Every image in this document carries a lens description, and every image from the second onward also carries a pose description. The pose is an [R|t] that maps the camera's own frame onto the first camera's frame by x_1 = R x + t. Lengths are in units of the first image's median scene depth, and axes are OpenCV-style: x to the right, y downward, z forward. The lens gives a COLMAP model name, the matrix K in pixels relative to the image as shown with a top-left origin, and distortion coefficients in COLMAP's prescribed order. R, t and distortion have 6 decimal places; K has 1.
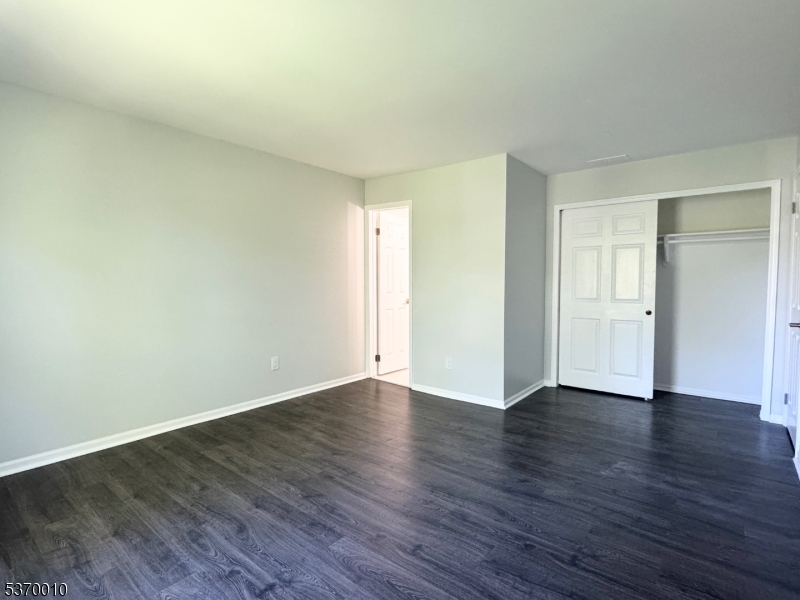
lens RADIAL K [[409.6, 0, 395.1], [0, 409.6, 302.4], [0, 0, 1]] dist [-0.004266, -0.001167]
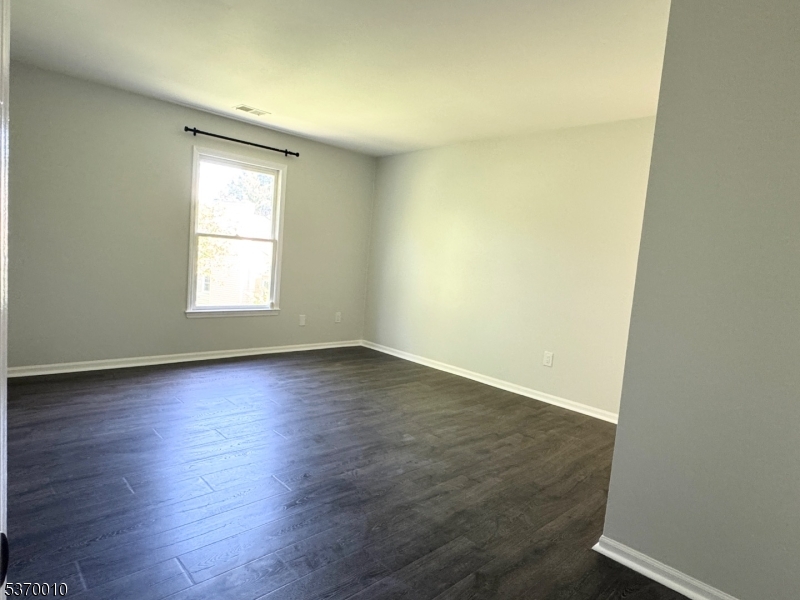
lens RADIAL K [[482.6, 0, 400.5], [0, 482.6, 298.2], [0, 0, 1]] dist [-0.003714, -0.000440]
pose [[-0.129290, 0.075513, -0.988727, 0.972342], [-0.143061, 0.985244, 0.093954, -0.041855], [0.981233, 0.153596, -0.116579, 0.972821]]
